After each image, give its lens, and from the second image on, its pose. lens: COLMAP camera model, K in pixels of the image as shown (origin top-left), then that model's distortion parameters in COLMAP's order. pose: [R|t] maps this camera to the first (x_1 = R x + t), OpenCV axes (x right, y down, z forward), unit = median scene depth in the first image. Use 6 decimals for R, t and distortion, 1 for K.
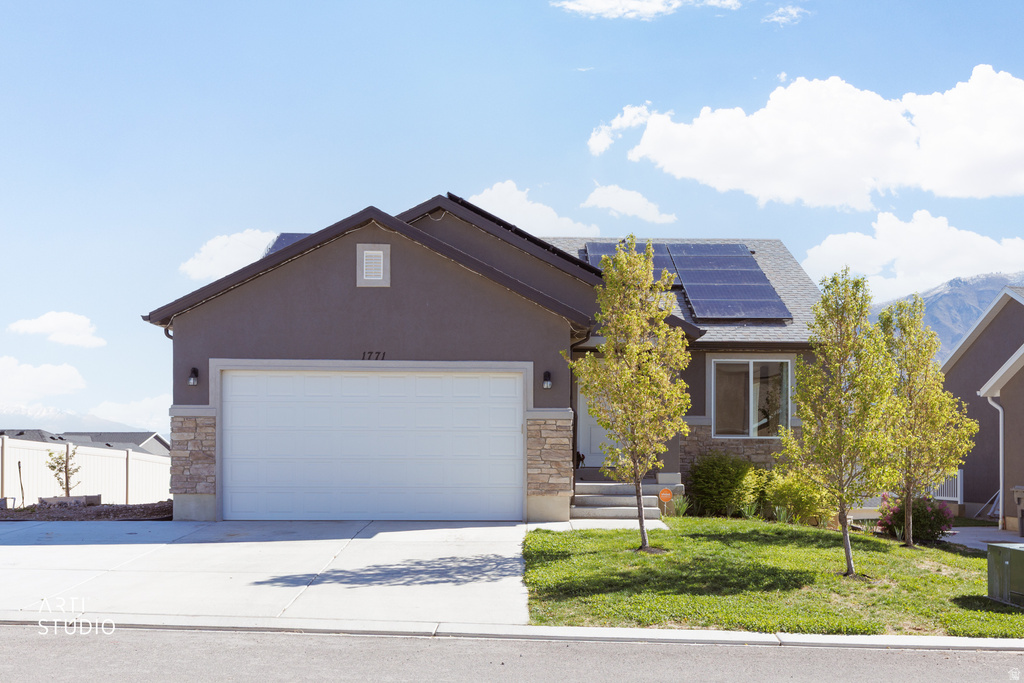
lens RADIAL K [[1026.9, 0, 511.8], [0, 1026.9, 461.5], [0, 0, 1]] dist [-0.047950, -0.001837]
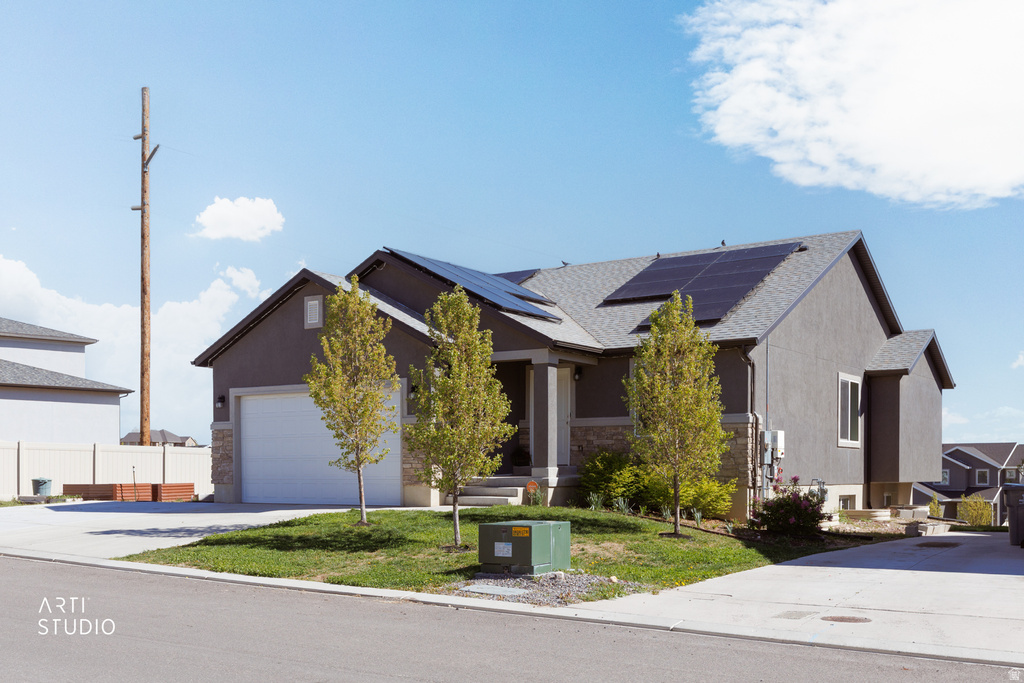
lens RADIAL K [[1026.9, 0, 511.8], [0, 1026.9, 461.5], [0, 0, 1]] dist [-0.047950, -0.001837]
pose [[0.830333, -0.010823, -0.557162, 0.815806], [0.001069, 0.999840, -0.017829, 0.026195], [0.557266, 0.014209, 0.830212, 0.042917]]
